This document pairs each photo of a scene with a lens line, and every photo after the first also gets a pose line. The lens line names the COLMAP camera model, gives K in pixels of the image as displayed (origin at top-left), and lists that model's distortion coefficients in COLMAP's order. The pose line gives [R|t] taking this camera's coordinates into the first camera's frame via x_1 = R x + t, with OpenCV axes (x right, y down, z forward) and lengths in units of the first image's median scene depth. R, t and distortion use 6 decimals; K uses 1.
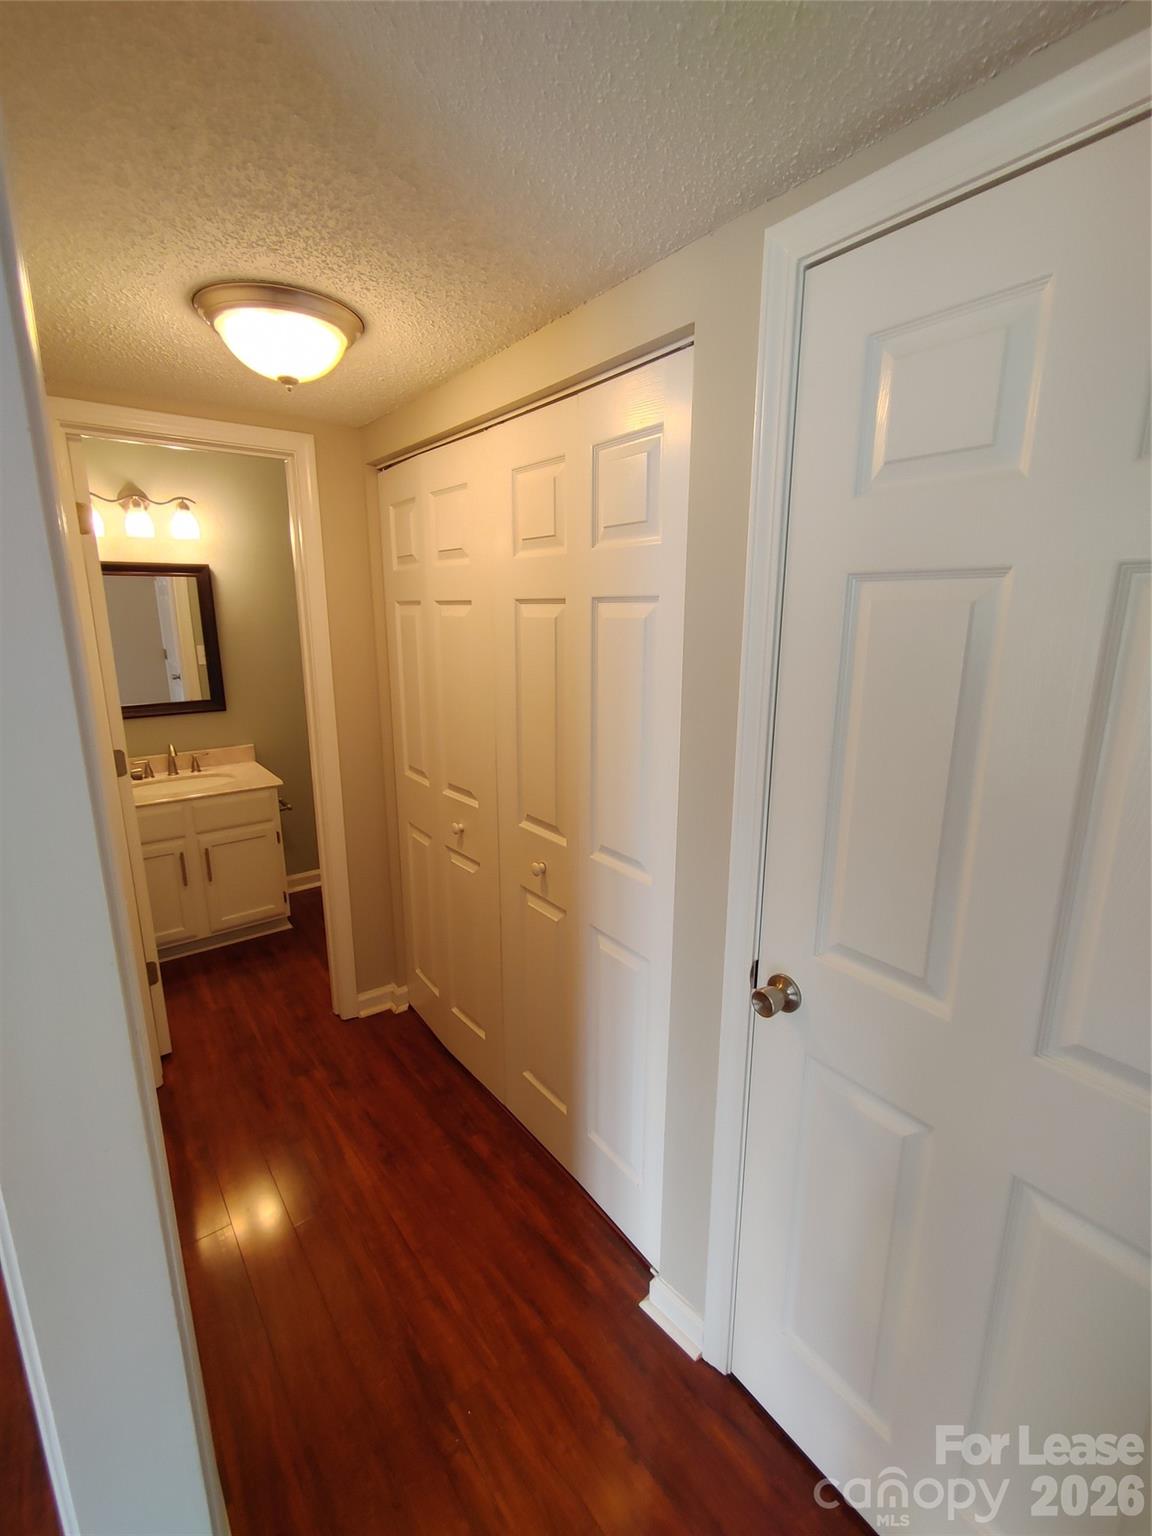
lens RADIAL K [[683.3, 0, 580.7], [0, 683.3, 769.1], [0, 0, 1]] dist [-0.000828, -0.000170]
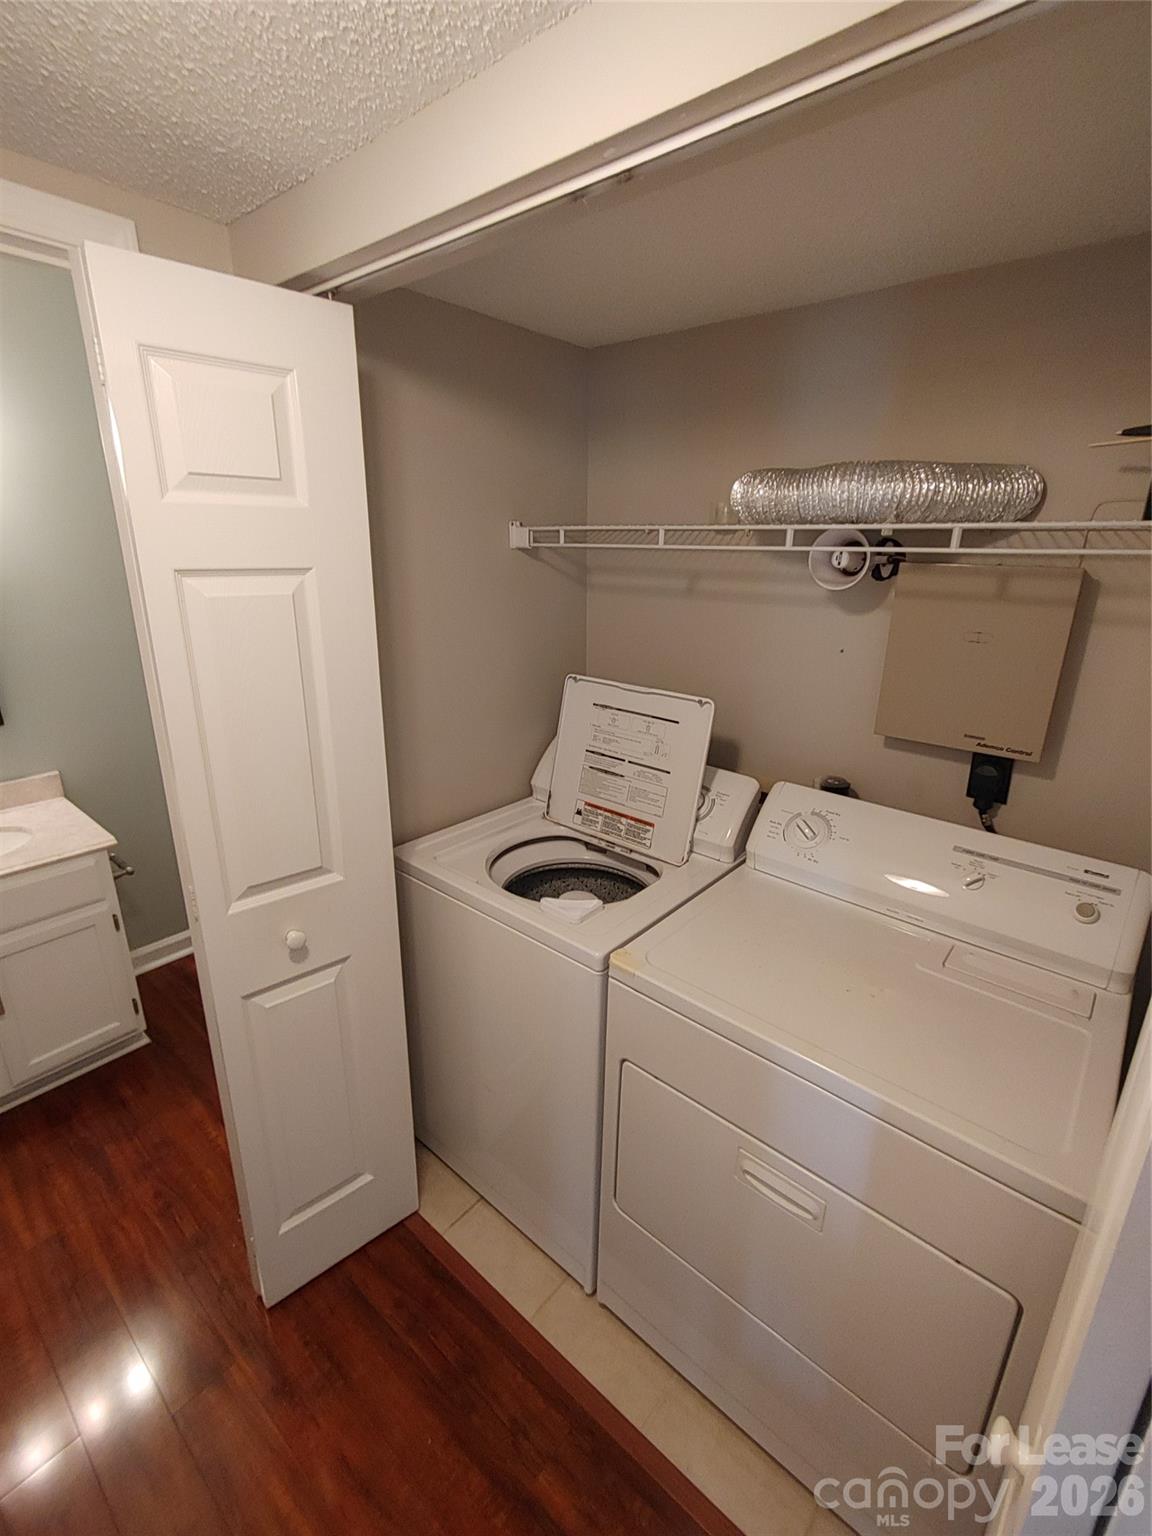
lens RADIAL K [[683.3, 0, 577.4], [0, 683.3, 758.5], [0, 0, 1]] dist [-0.000828, -0.000170]
pose [[0.978175, -0.048767, 0.201977, -0.140707], [0.032635, 0.996061, 0.082445, -0.095262], [-0.205202, -0.074054, 0.975914, 0.295289]]
